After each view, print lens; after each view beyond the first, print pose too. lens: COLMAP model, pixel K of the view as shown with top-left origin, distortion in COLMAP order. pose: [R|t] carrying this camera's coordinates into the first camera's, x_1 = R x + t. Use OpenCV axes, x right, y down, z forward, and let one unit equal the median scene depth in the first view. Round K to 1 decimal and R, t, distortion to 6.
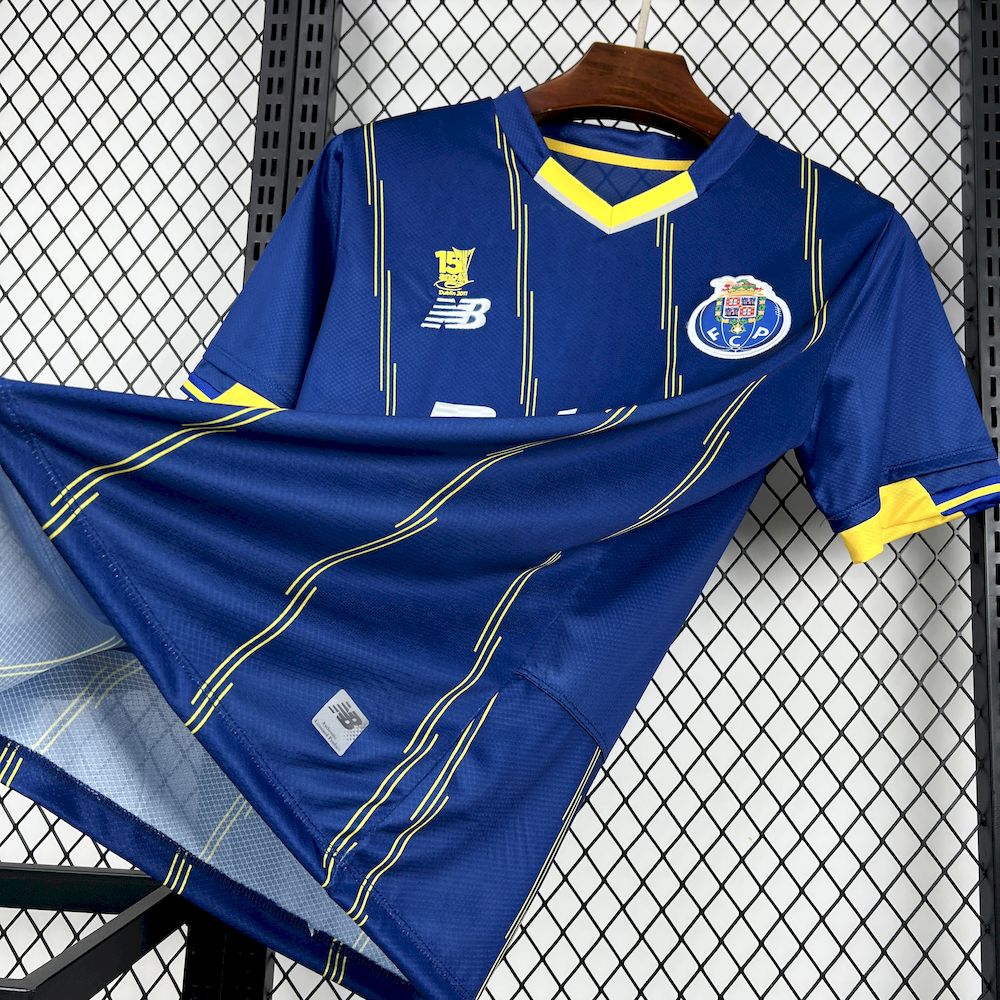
lens RADIAL K [[868.1, 0, 503.1], [0, 868.1, 515.3], [0, 0, 1]] dist [0.003251, 0.003449]
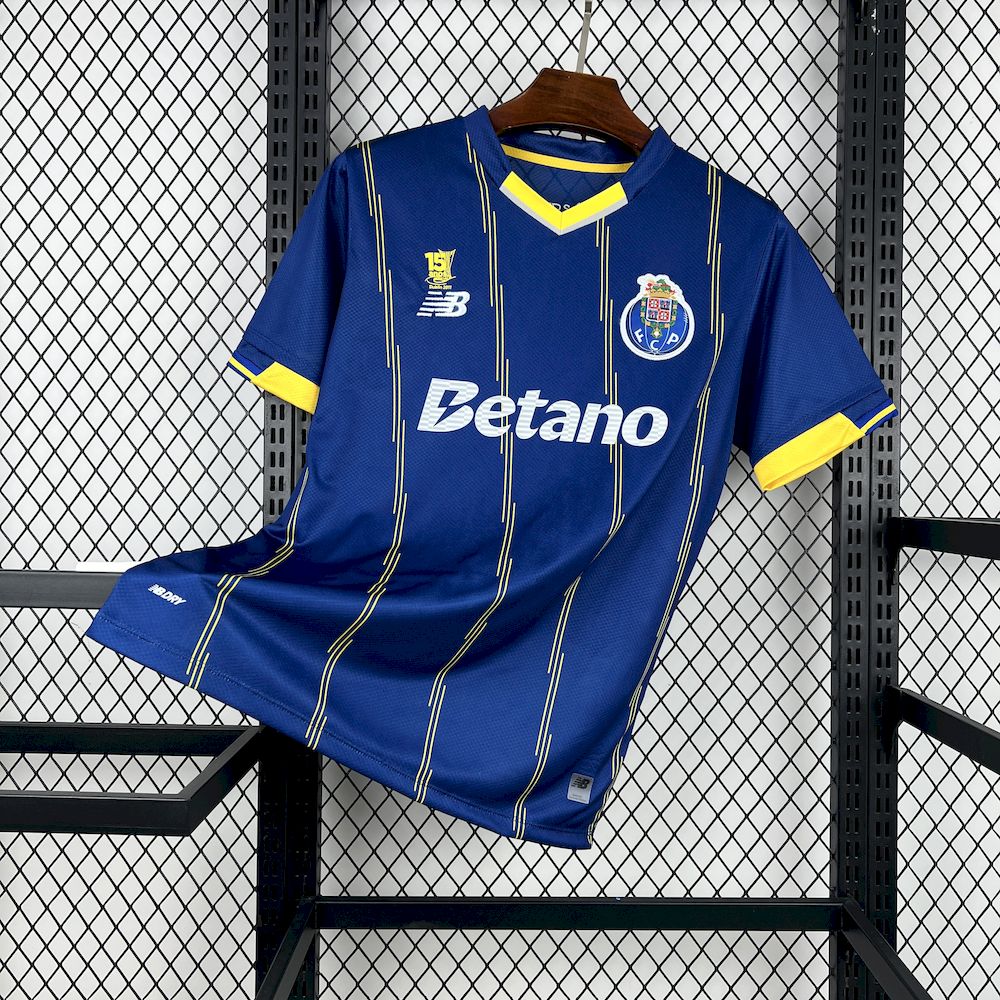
lens RADIAL K [[849.3, 0, 471.9], [0, 849.3, 500.2], [0, 0, 1]] dist [-0.001276, 0.006184]
pose [[0.998892, -0.030219, 0.036065, -0.063690], [0.025511, 0.991887, 0.124540, -0.094789], [-0.039536, -0.123482, 0.991559, -0.285665]]
